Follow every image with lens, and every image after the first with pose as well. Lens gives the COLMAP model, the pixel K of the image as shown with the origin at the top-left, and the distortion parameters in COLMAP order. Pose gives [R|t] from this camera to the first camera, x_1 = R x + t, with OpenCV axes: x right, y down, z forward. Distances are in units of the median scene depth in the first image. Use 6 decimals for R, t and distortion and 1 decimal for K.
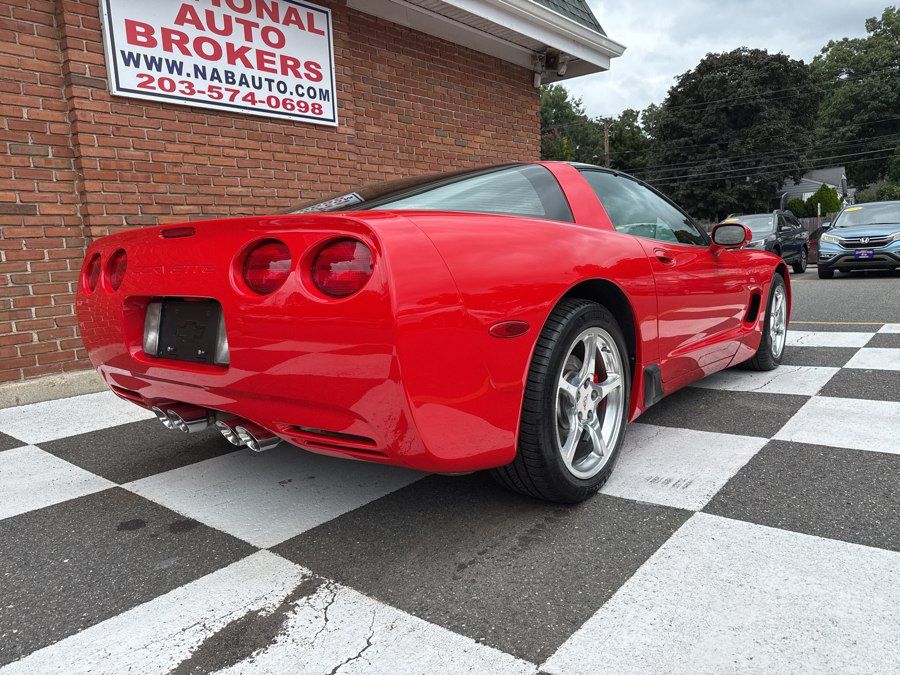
lens RADIAL K [[639.0, 0, 449.4], [0, 639.0, 342.6], [0, 0, 1]] dist [0.009318, -0.010992]
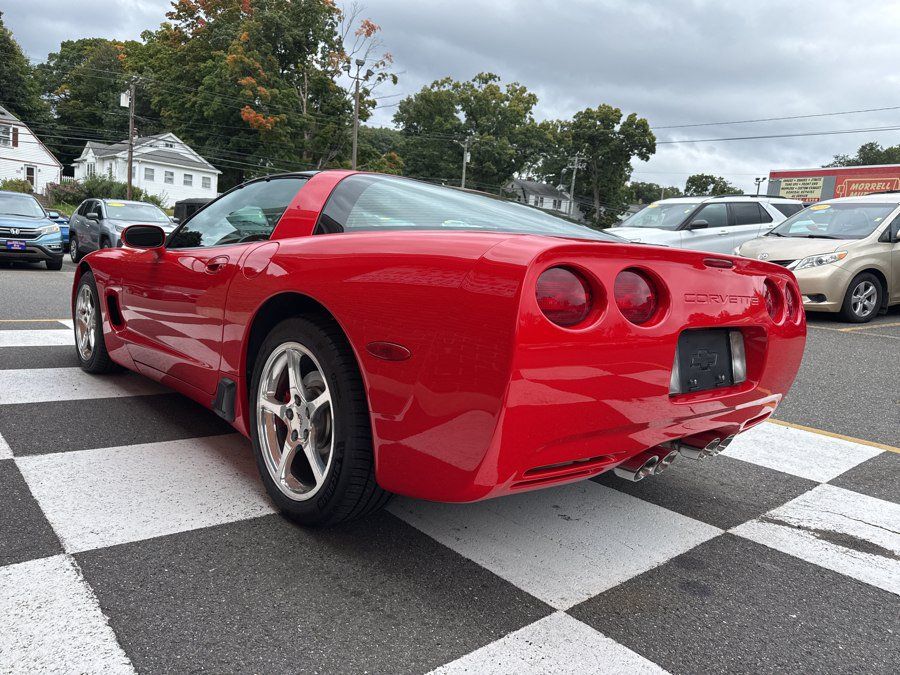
lens RADIAL K [[641.5, 0, 451.4], [0, 641.5, 339.0], [0, 0, 1]] dist [0.004488, -0.008139]
pose [[0.157982, -0.069433, 0.984998, -0.598343], [0.052442, 0.996707, 0.061848, -0.055199], [-0.986048, 0.041884, 0.161103, 0.504831]]
